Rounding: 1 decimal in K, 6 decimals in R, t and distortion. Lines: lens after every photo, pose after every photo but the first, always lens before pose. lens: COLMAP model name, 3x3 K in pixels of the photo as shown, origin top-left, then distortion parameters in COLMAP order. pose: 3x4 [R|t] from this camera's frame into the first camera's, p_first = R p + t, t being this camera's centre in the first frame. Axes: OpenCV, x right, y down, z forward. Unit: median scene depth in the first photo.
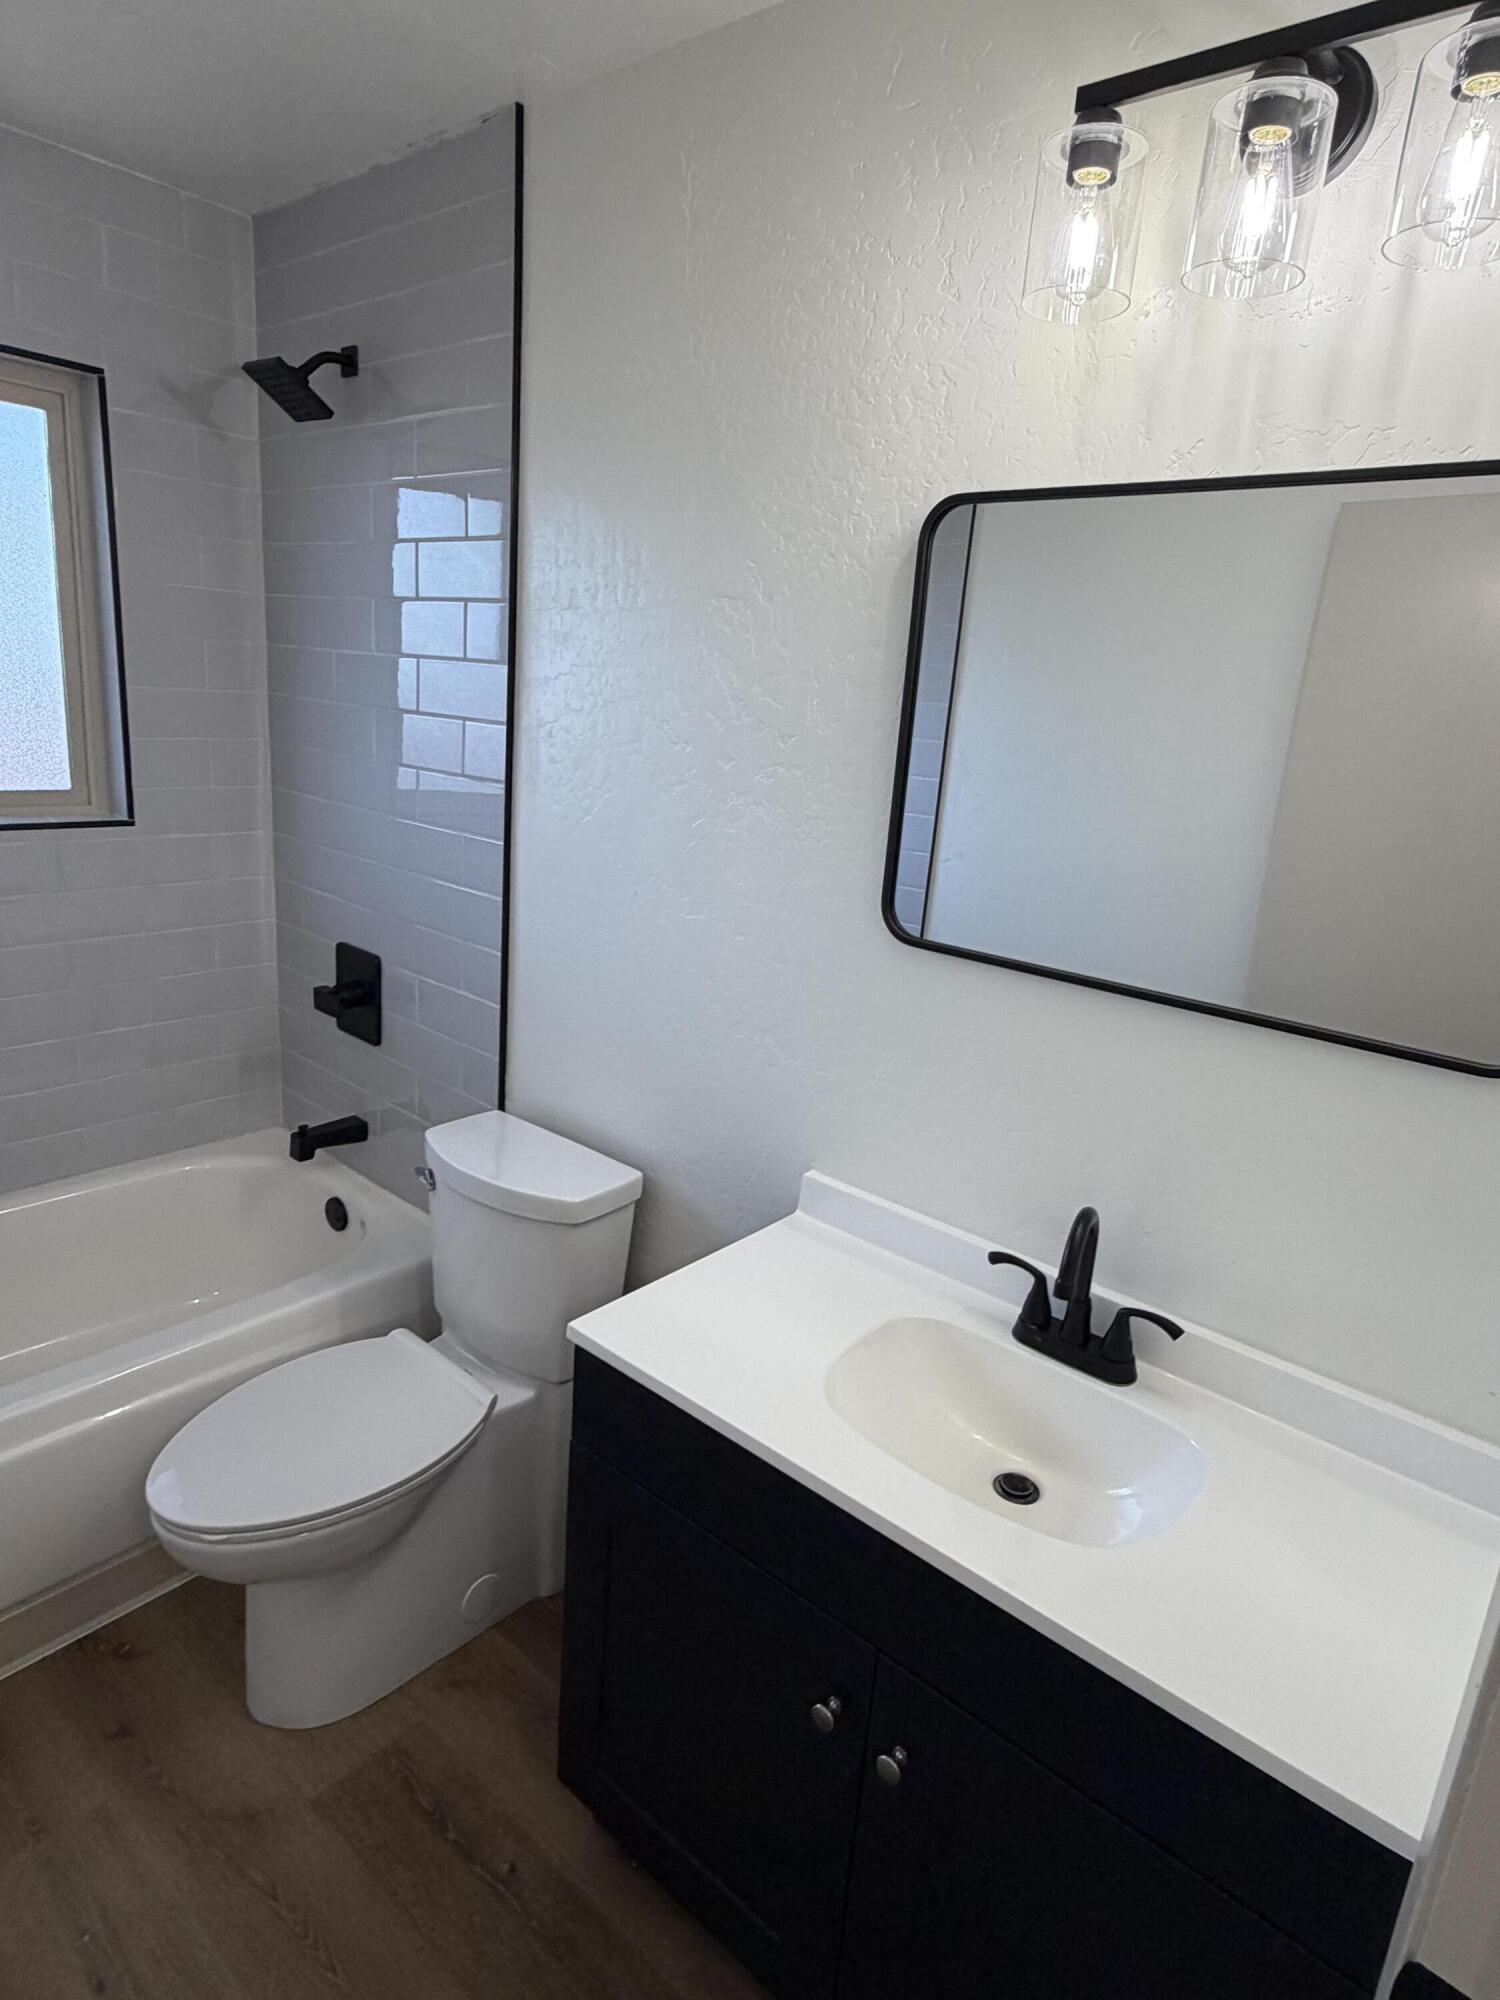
lens RADIAL K [[1136.3, 0, 750.0], [0, 1136.3, 1000.0], [0, 0, 1]] dist [-0.000500, -0.000361]
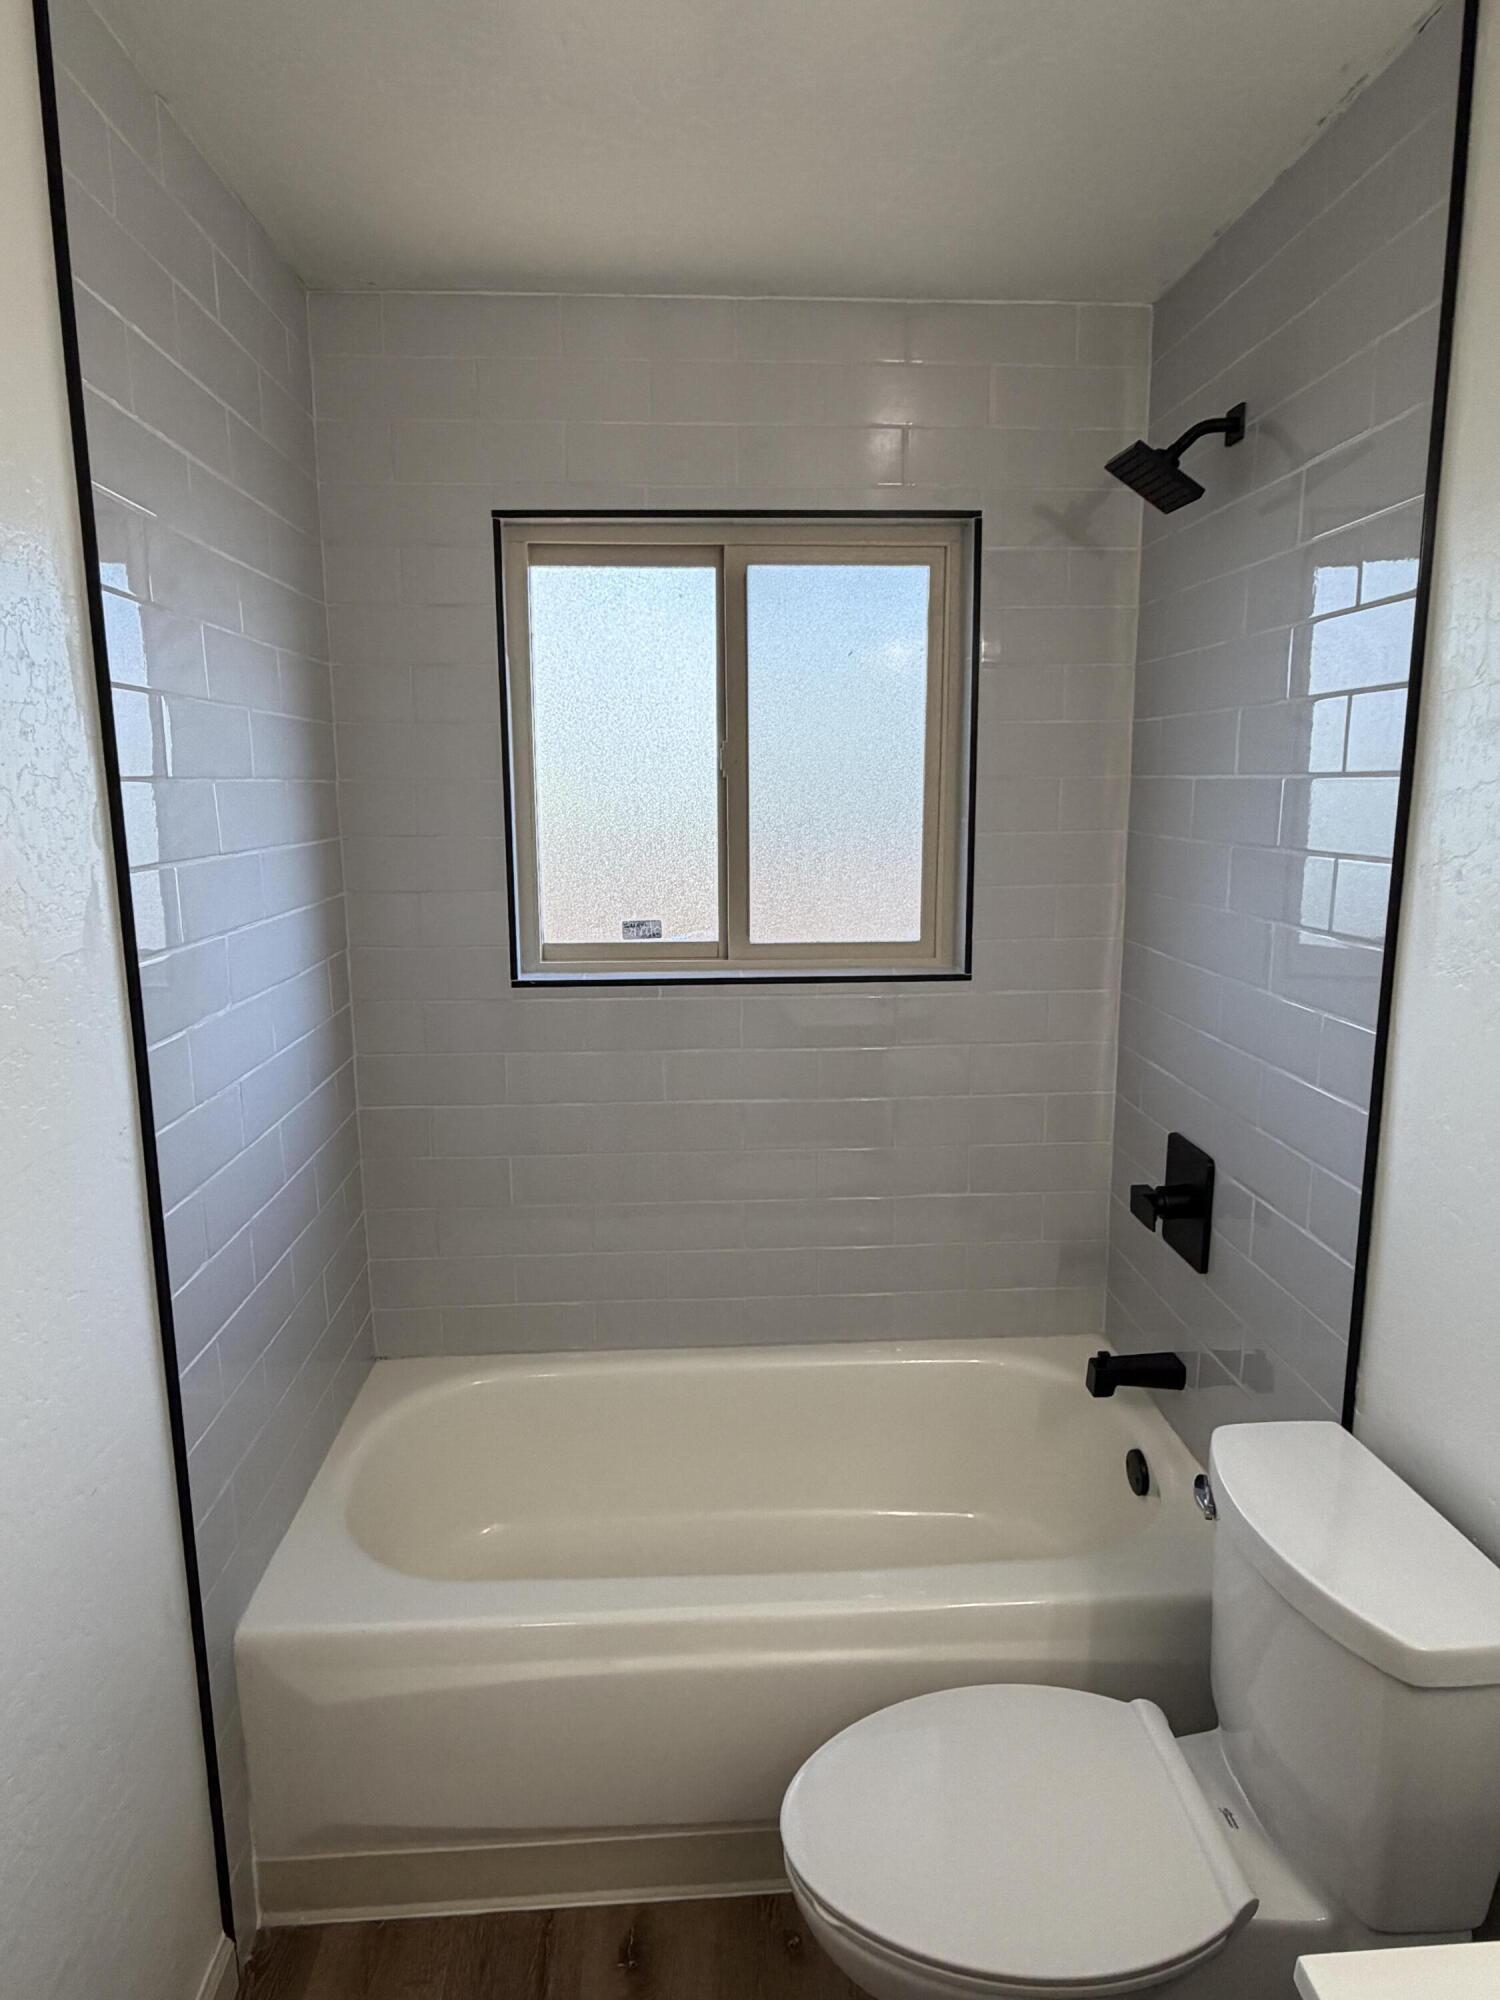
lens RADIAL K [[1175.1, 0, 749.5], [0, 1175.1, 993.3], [0, 0, 1]] dist [0.002554, -0.000074]
pose [[0.693500, 0.045724, -0.719005, 0.024402], [-0.132984, 0.988960, -0.065375, -0.057364], [0.708077, 0.140954, 0.691924, 0.213900]]
